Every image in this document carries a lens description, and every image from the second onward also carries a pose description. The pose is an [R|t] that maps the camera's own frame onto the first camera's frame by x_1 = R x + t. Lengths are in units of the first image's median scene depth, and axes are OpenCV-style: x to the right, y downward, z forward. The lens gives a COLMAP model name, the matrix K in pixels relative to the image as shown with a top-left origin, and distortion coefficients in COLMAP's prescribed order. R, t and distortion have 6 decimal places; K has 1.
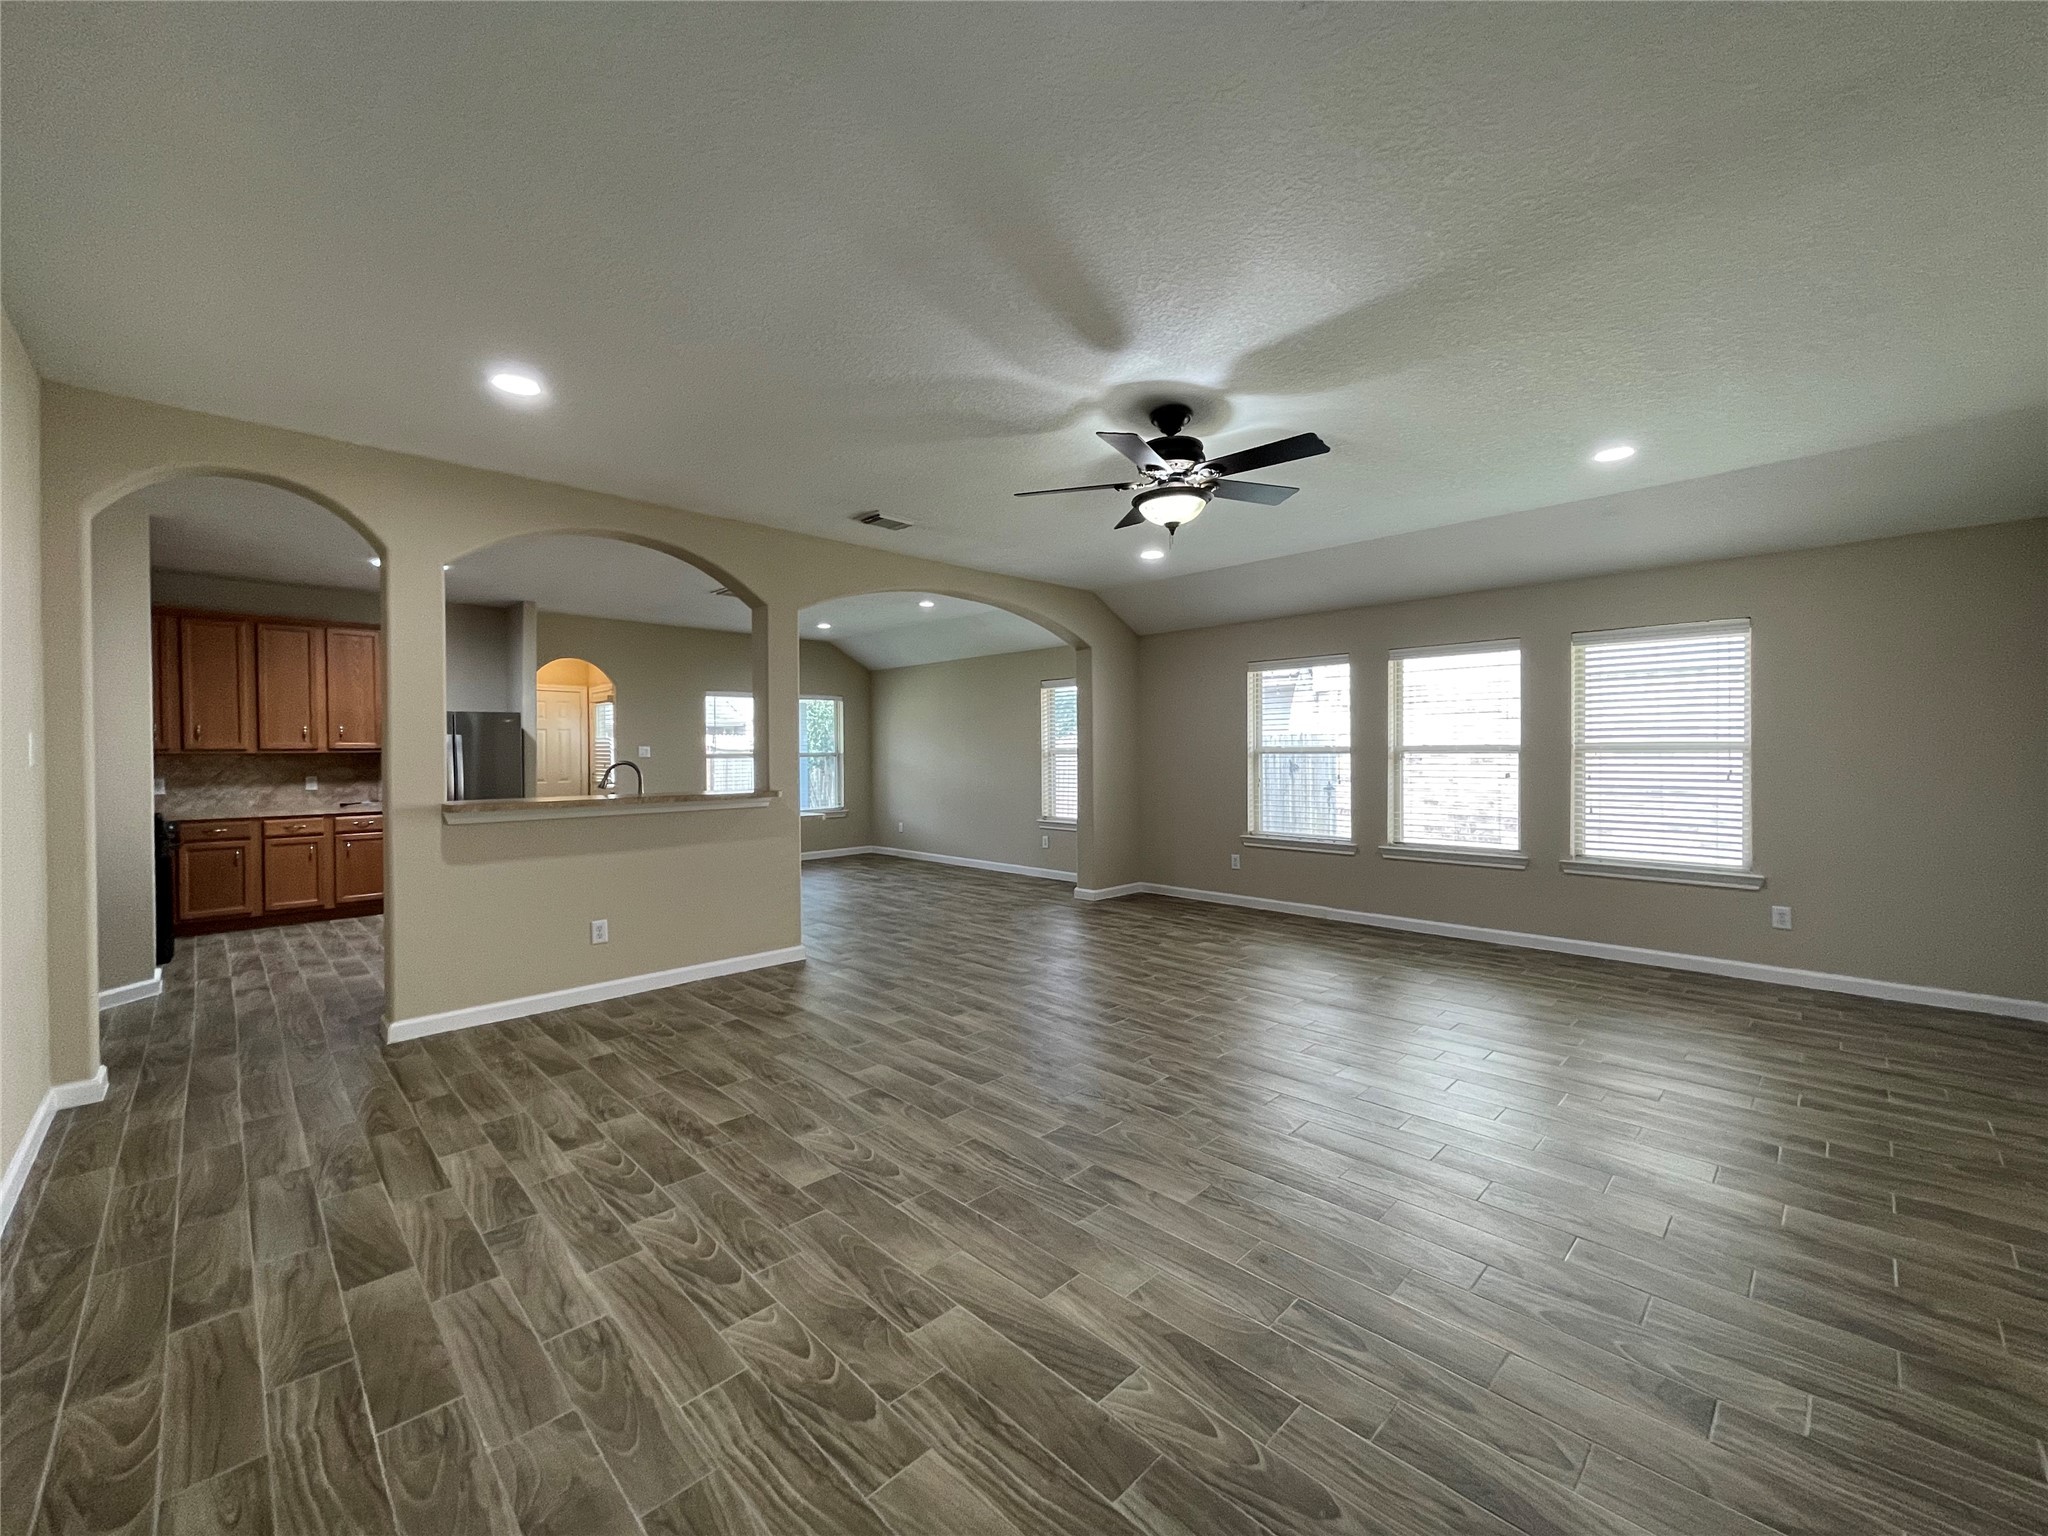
lens RADIAL K [[833.9, 0, 1022.2], [0, 833.9, 756.6], [0, 0, 1]] dist [0.000023, -0.000094]
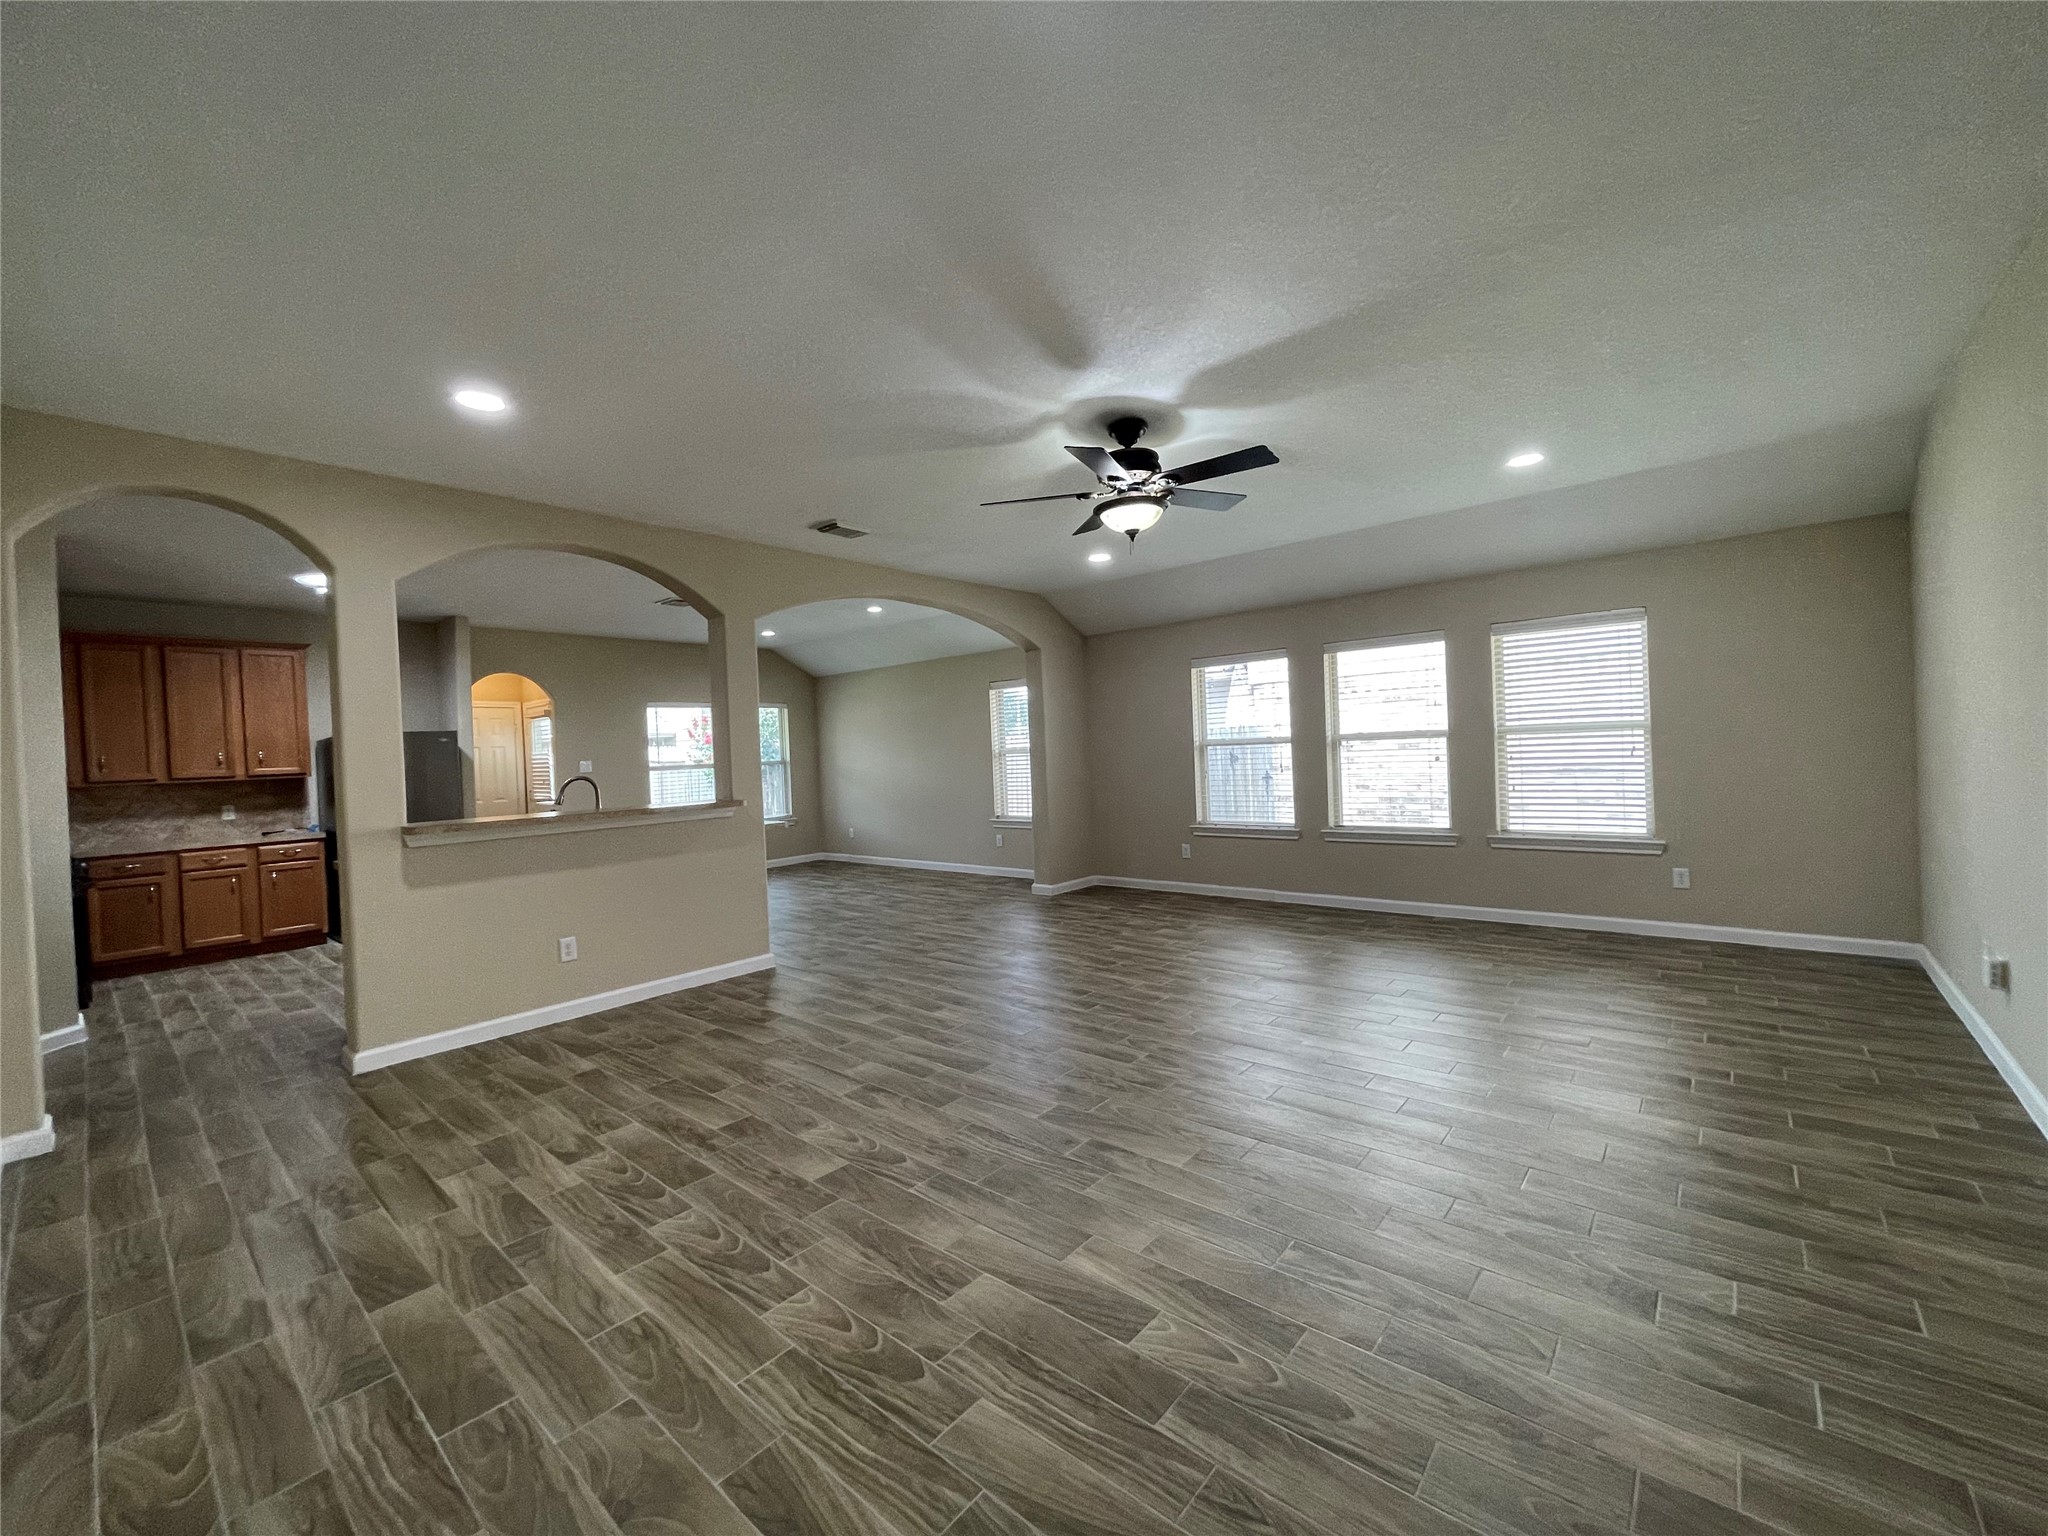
lens RADIAL K [[832.9, 0, 1023.8], [0, 832.9, 756.9], [0, 0, 1]] dist [0.000462, 0.000269]
pose [[0.996099, -0.035949, 0.080588, -0.050977], [0.035990, 0.999352, 0.000951, 0.000561], [-0.080570, 0.001953, 0.996747, -0.037265]]
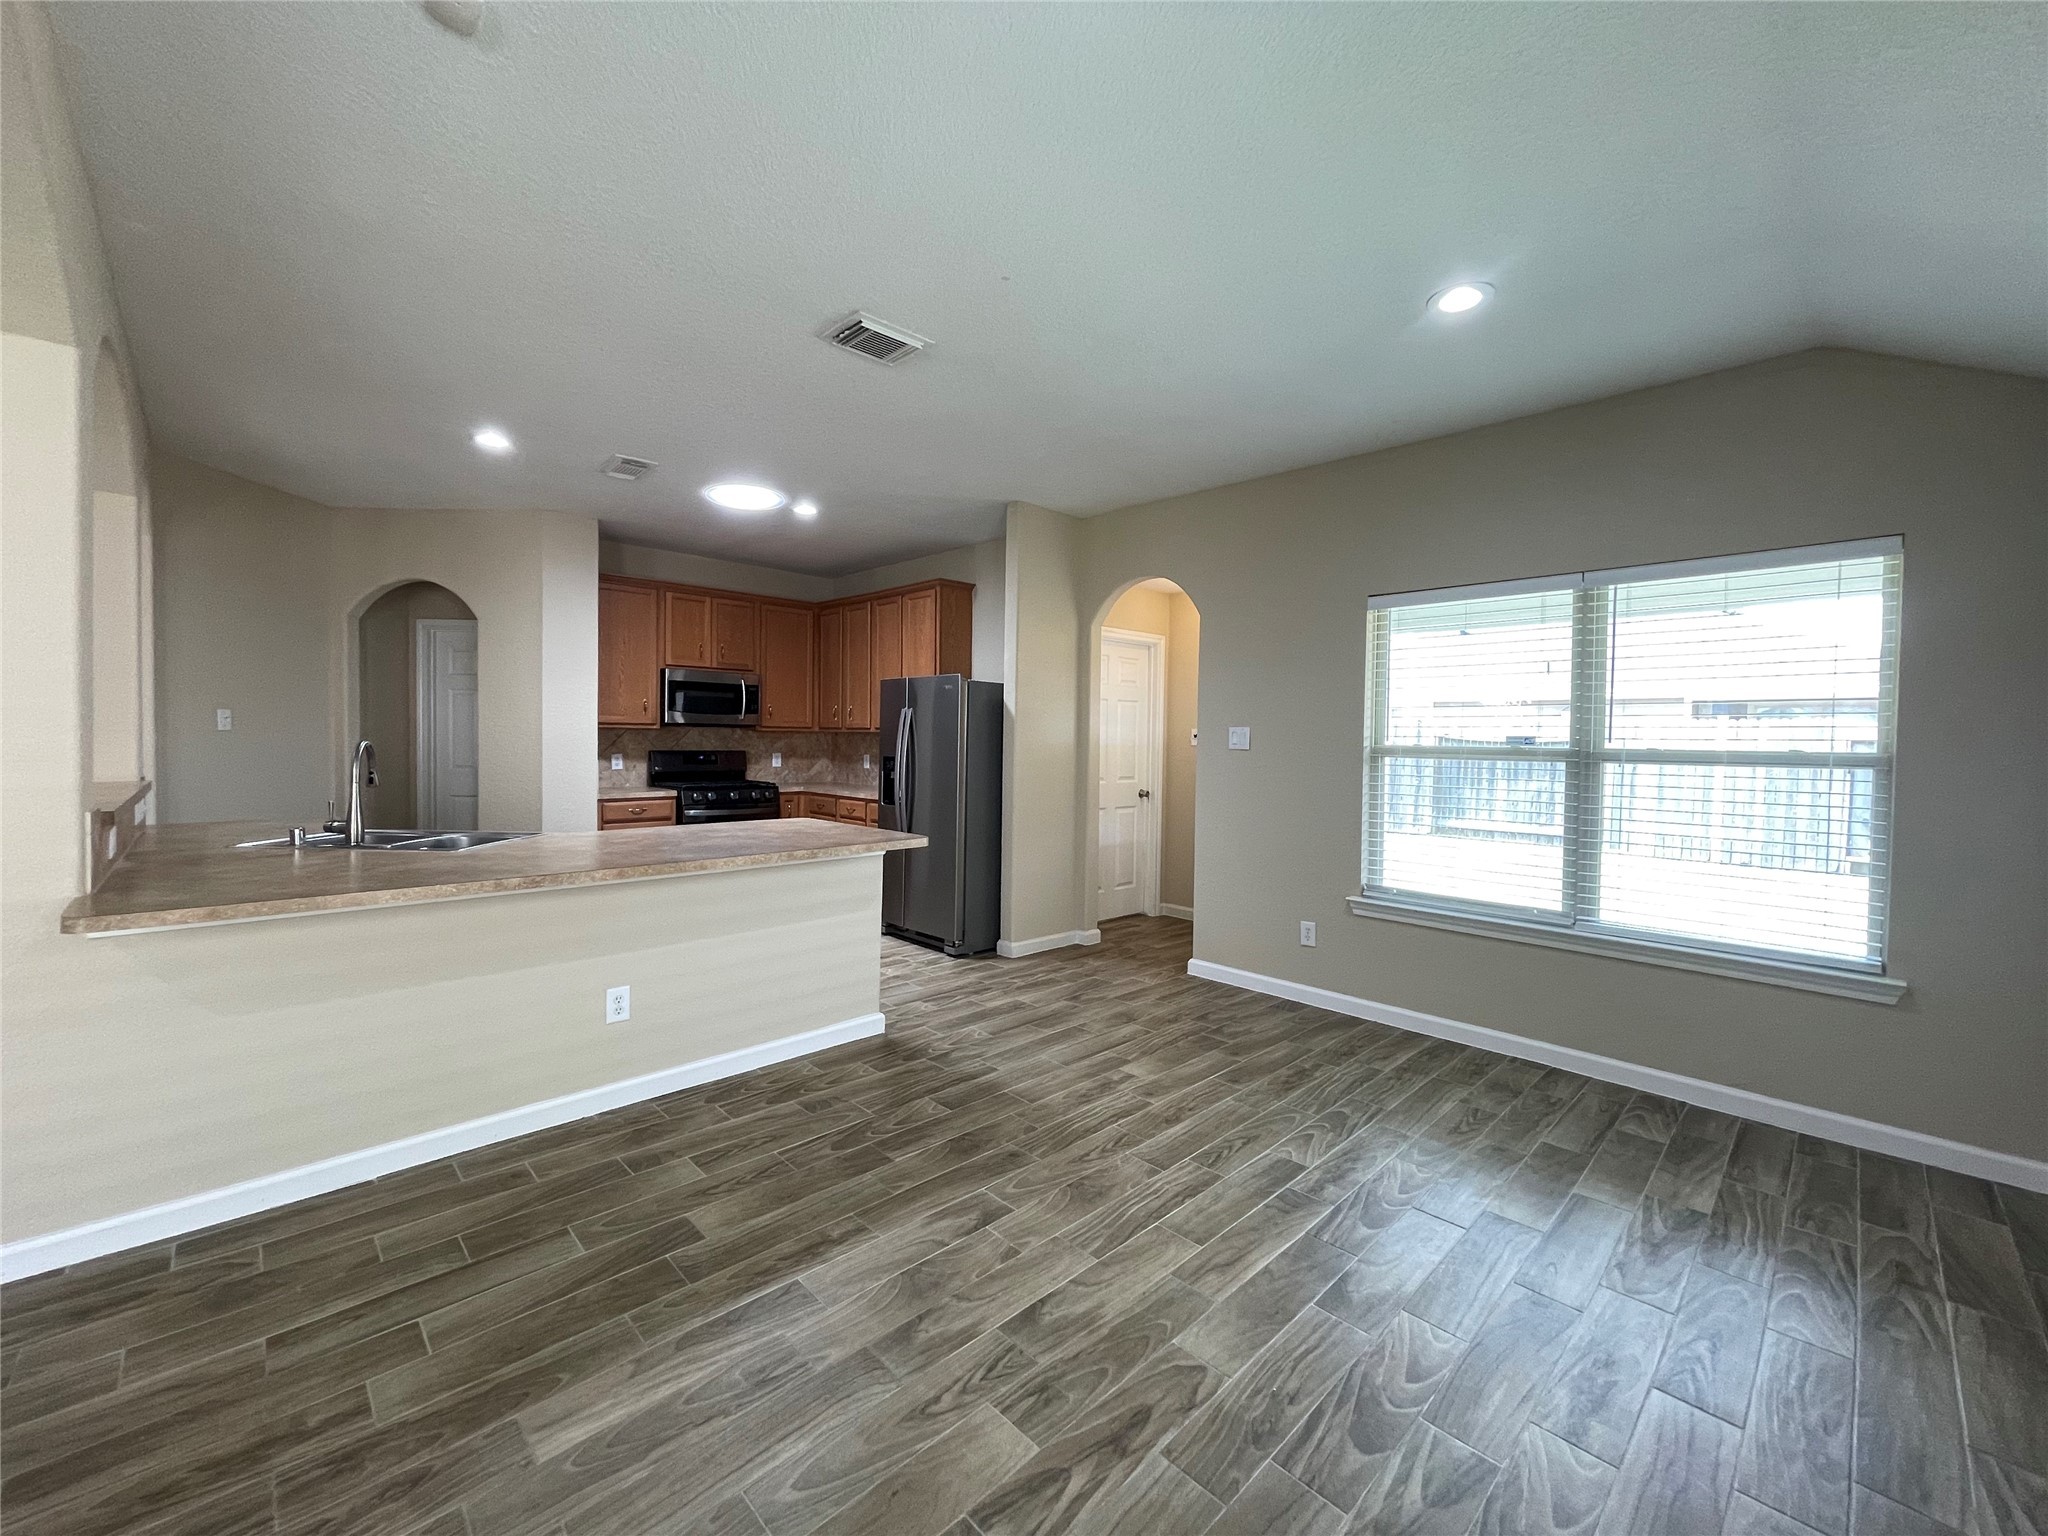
lens RADIAL K [[827.7, 0, 1024.9], [0, 827.7, 762.7], [0, 0, 1]] dist [-0.001649, -0.000499]
pose [[-0.005191, 0.037886, -0.999269, 0.128133], [-0.023016, 0.999013, 0.037996, -0.017478], [0.999722, 0.023196, -0.004314, 2.236862]]
